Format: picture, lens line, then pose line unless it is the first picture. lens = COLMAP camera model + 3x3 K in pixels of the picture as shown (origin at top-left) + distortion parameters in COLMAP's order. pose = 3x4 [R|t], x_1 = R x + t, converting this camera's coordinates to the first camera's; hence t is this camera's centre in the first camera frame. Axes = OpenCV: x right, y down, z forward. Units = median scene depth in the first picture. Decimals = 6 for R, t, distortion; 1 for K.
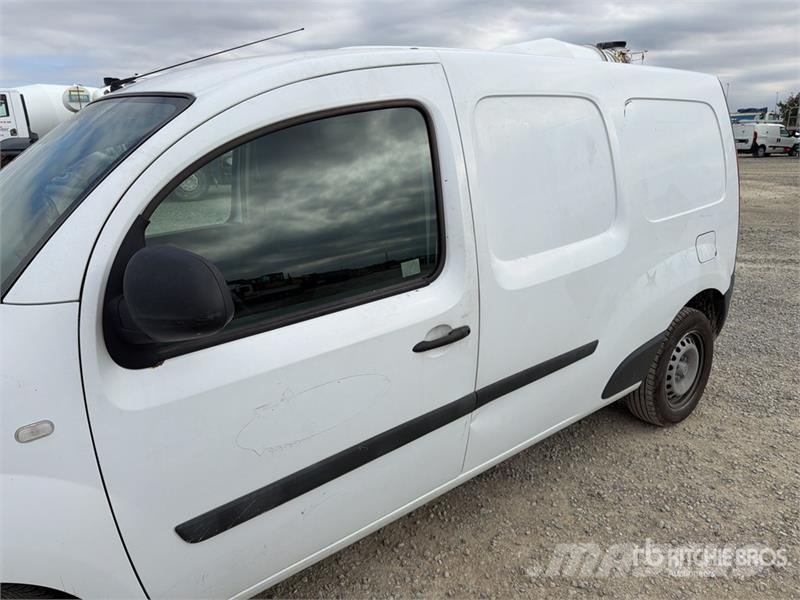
lens RADIAL K [[559.4, 0, 383.5], [0, 559.4, 288.6], [0, 0, 1]] dist [0.012887, -0.007061]
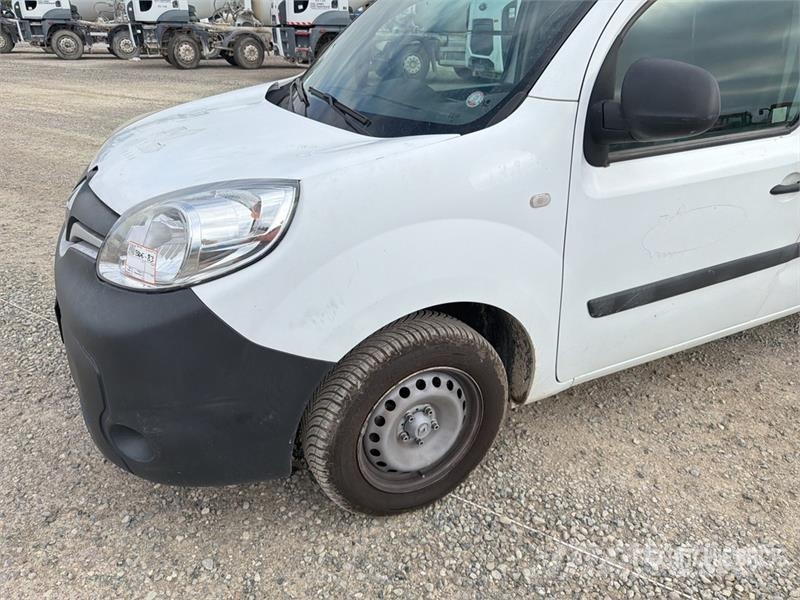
lens RADIAL K [[559.4, 0, 394.8], [0, 559.4, 291.8], [0, 0, 1]] dist [0.012887, -0.007061]
pose [[0.982071, 0.118773, -0.146387, -0.281743], [-0.091061, 0.978834, 0.183282, 0.097071], [0.165058, -0.166666, 0.972100, -0.133252]]
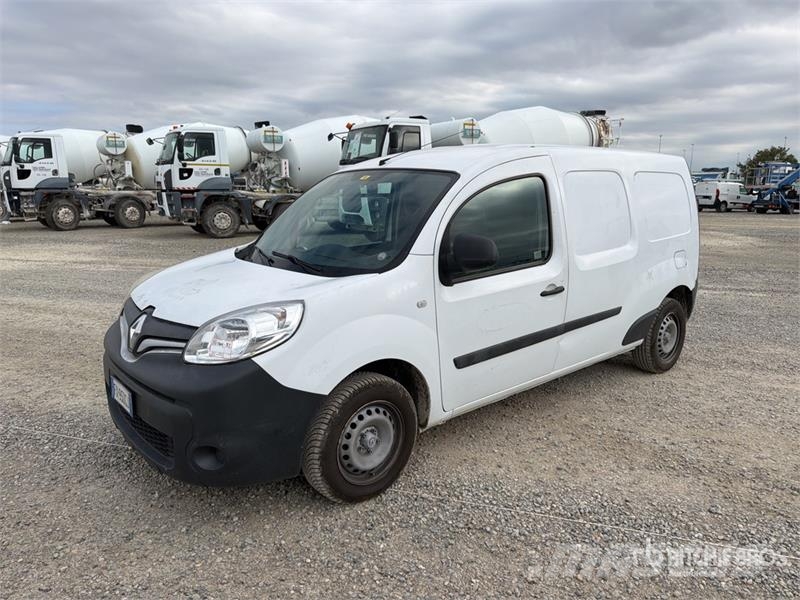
lens RADIAL K [[549.1, 0, 389.0], [0, 549.1, 293.7], [0, 0, 1]] dist [0.017758, -0.005978]
pose [[0.999005, 0.018006, 0.040790, -0.332730], [-0.015144, 0.997473, -0.069419, 0.145538], [-0.041937, 0.068732, 0.996753, -0.553326]]
